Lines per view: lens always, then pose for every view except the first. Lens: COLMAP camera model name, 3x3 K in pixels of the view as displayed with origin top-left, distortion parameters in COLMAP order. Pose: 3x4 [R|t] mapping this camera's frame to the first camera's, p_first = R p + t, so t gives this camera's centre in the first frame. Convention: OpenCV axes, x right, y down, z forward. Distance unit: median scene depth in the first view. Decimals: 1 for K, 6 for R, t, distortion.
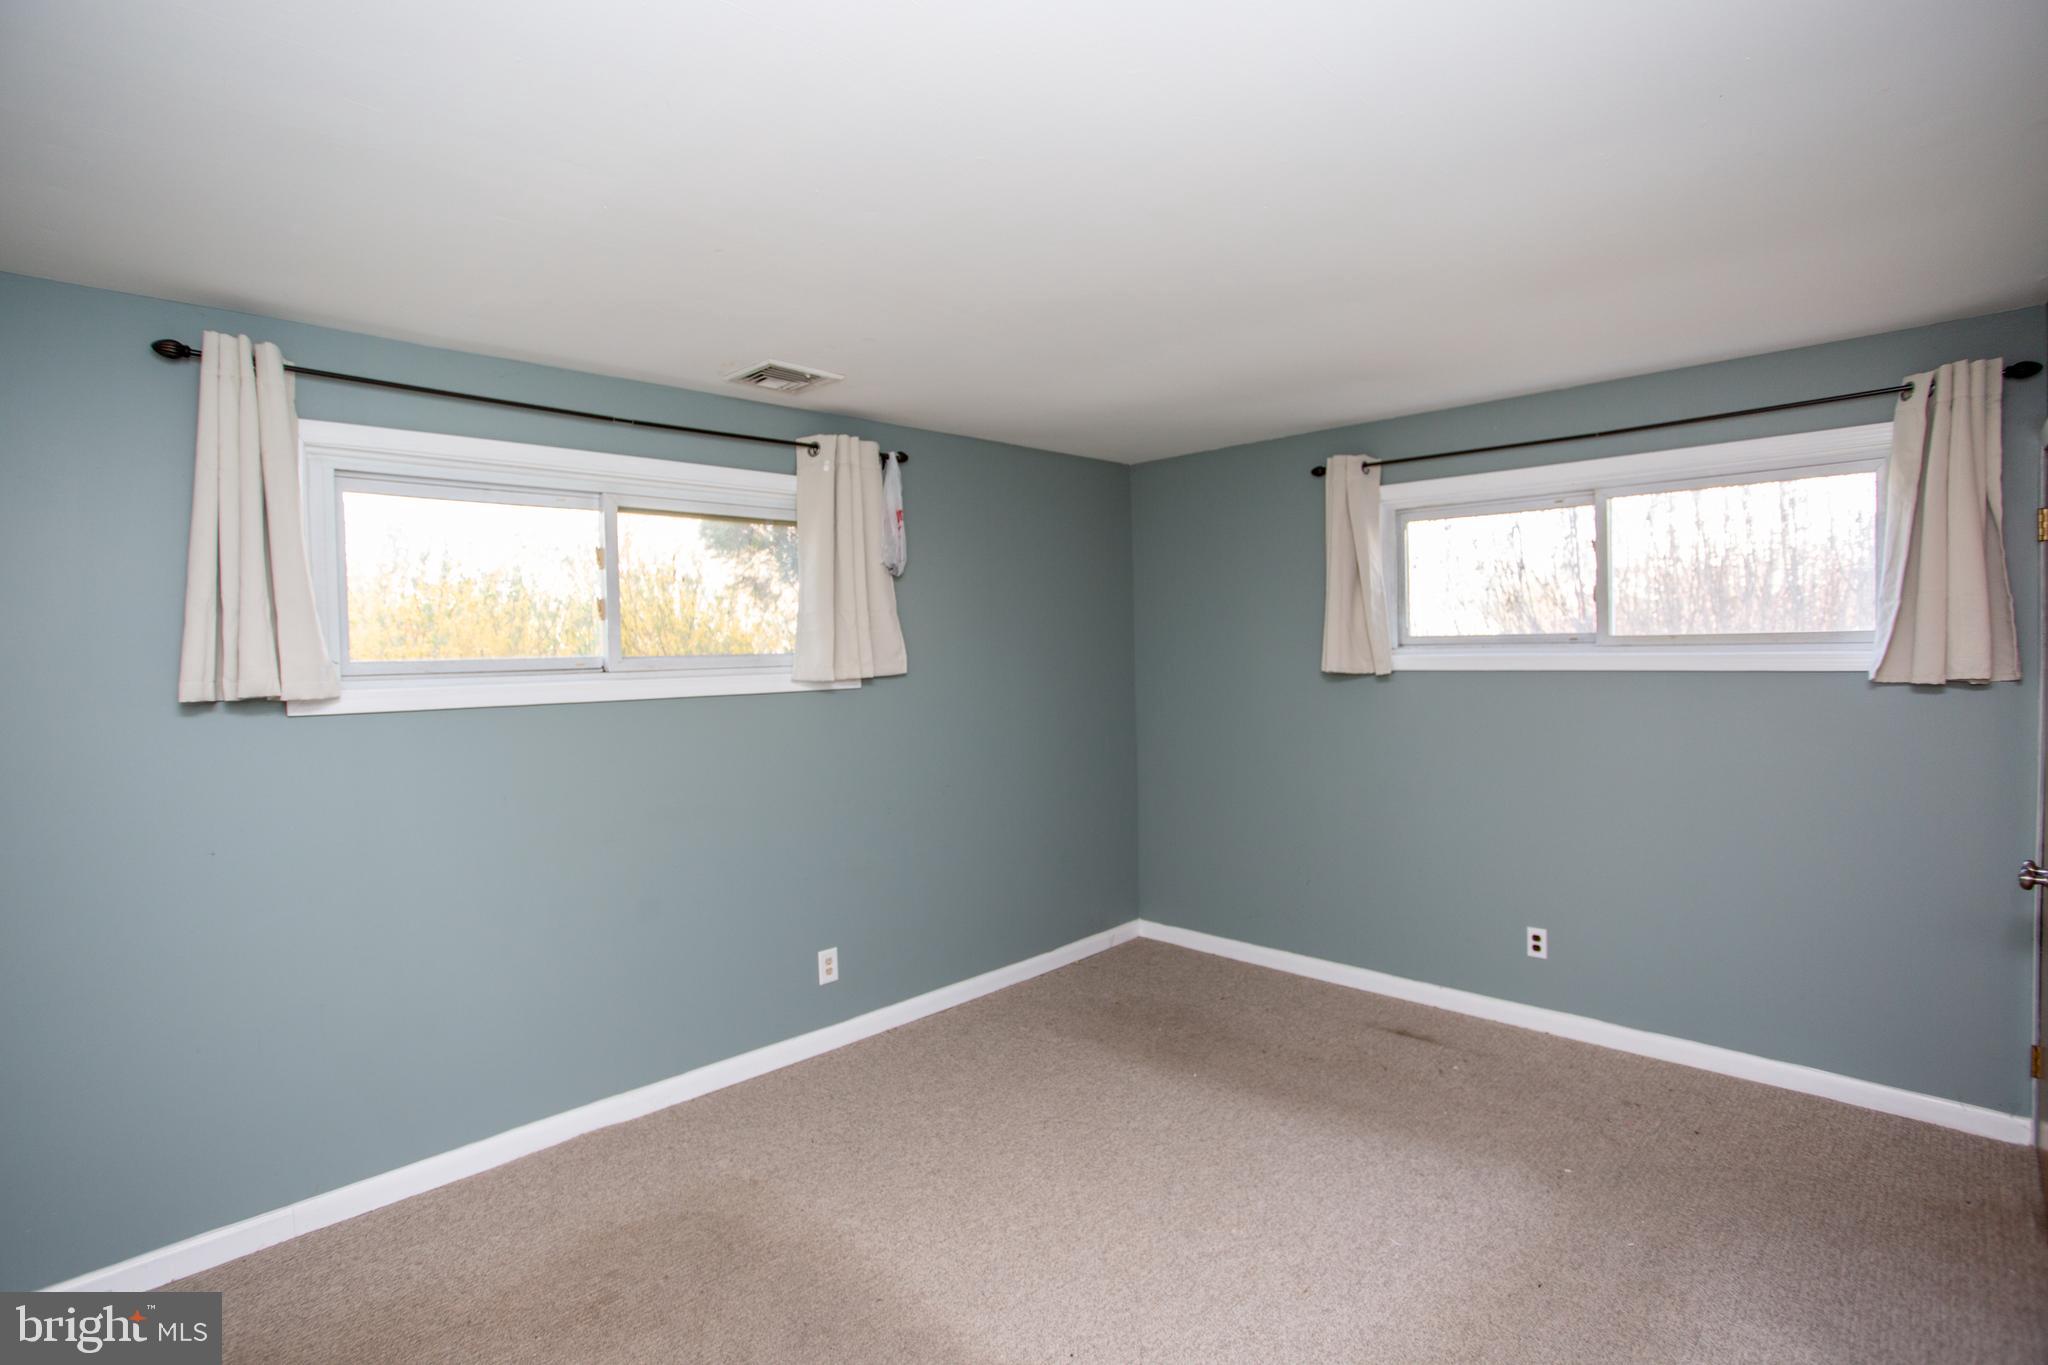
lens RADIAL K [[983.2, 0, 1016.3], [0, 983.2, 676.2], [0, 0, 1]] dist [-0.073690, 0.027213]
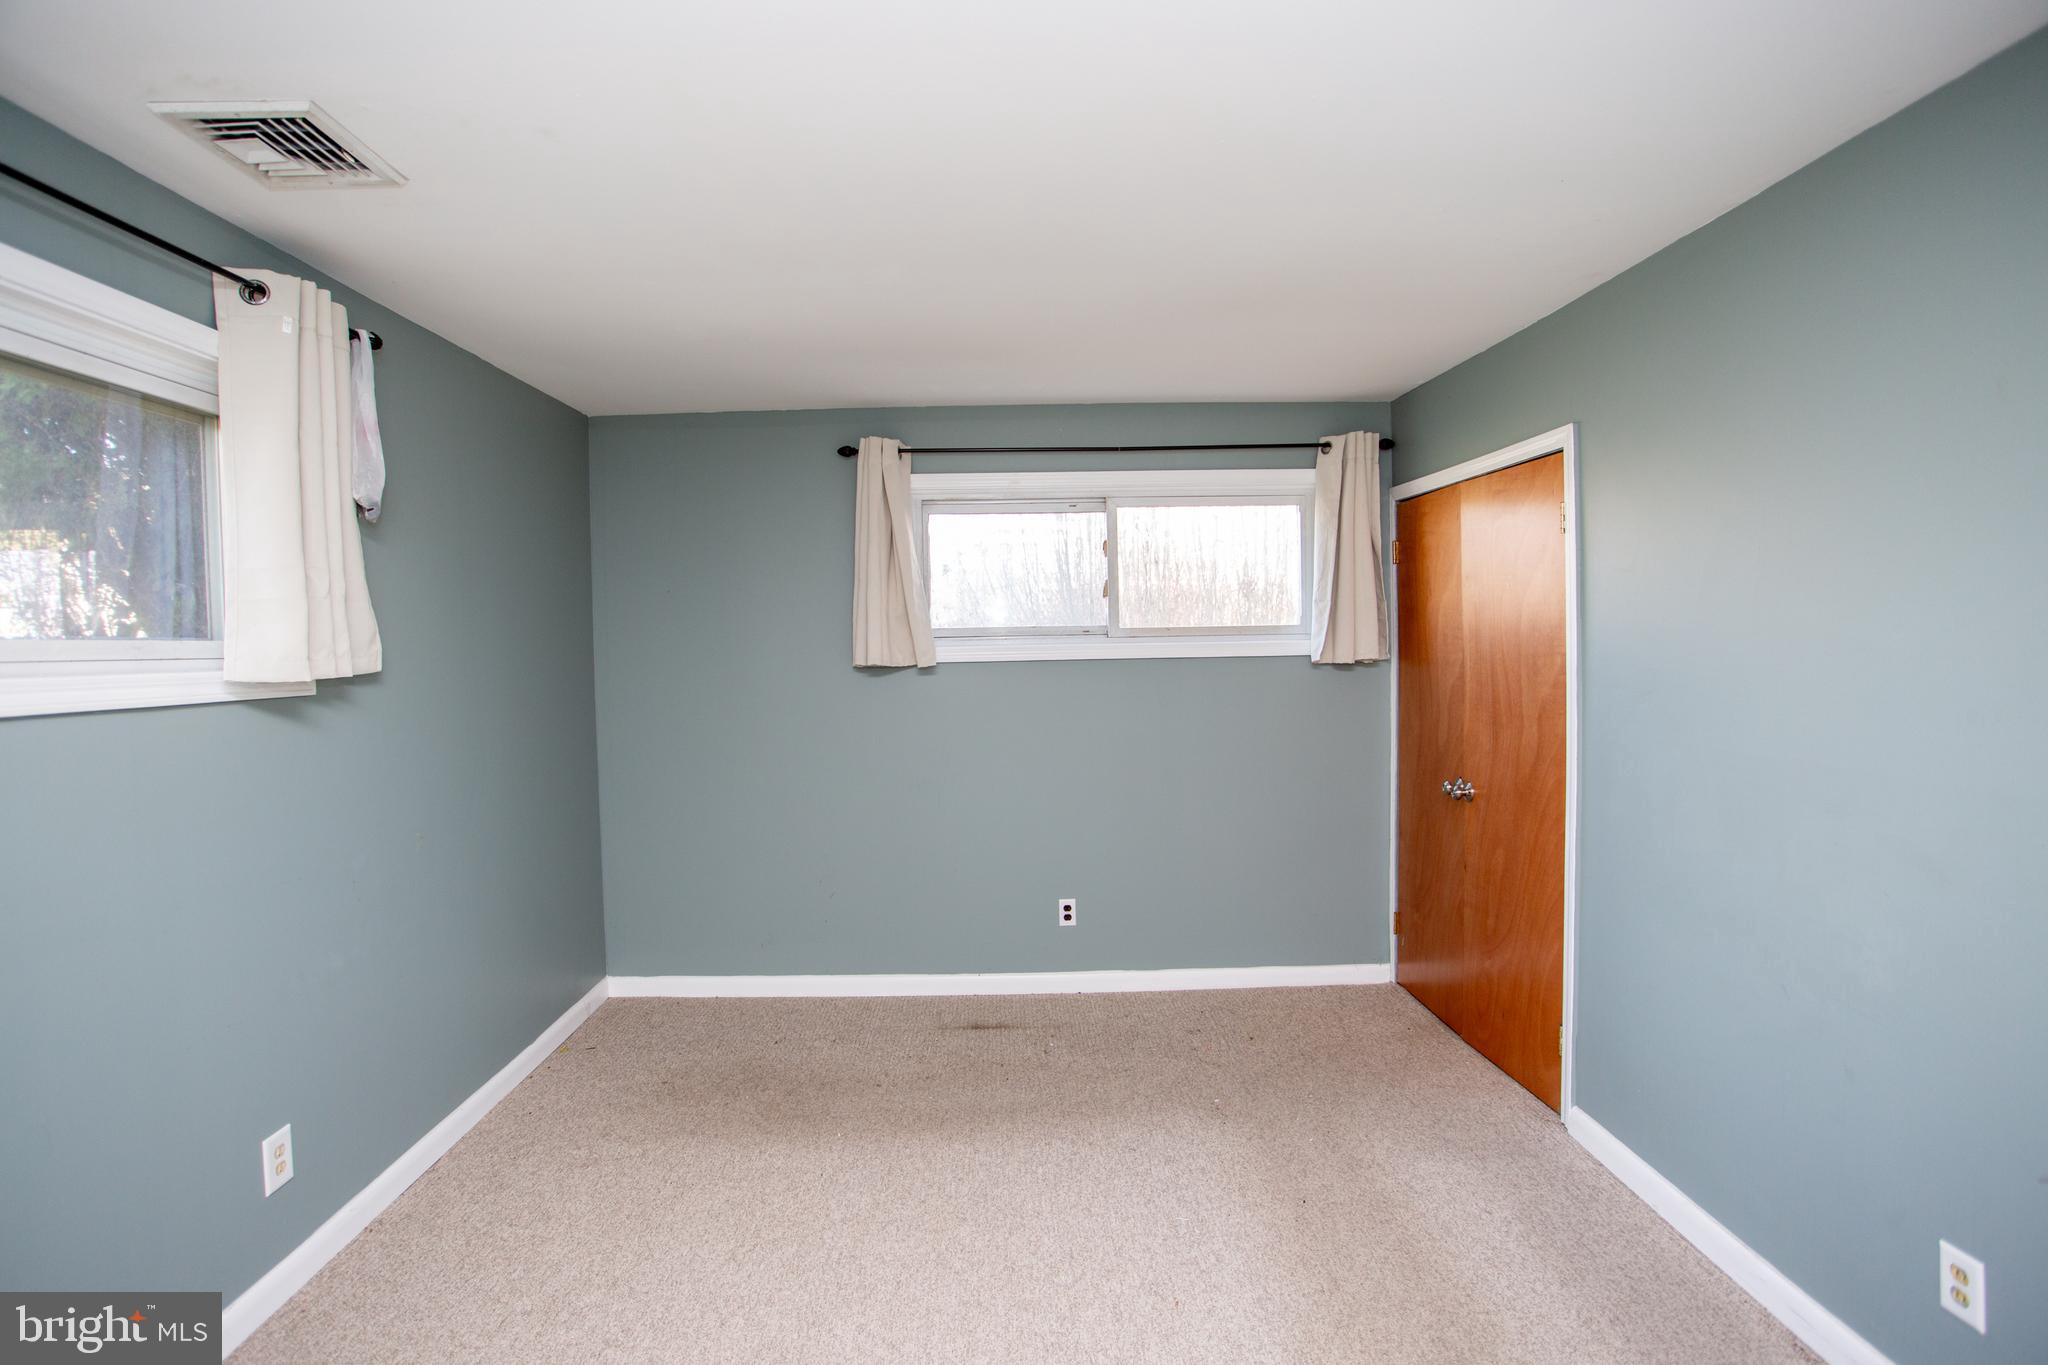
lens RADIAL K [[986.4, 0, 1020.5], [0, 986.4, 675.4], [0, 0, 1]] dist [-0.093257, 0.043675]
pose [[0.698139, -0.016307, 0.715777, -0.282800], [0.026347, 0.999649, -0.002923, 0.012955], [-0.715477, 0.020900, 0.698323, 0.262985]]
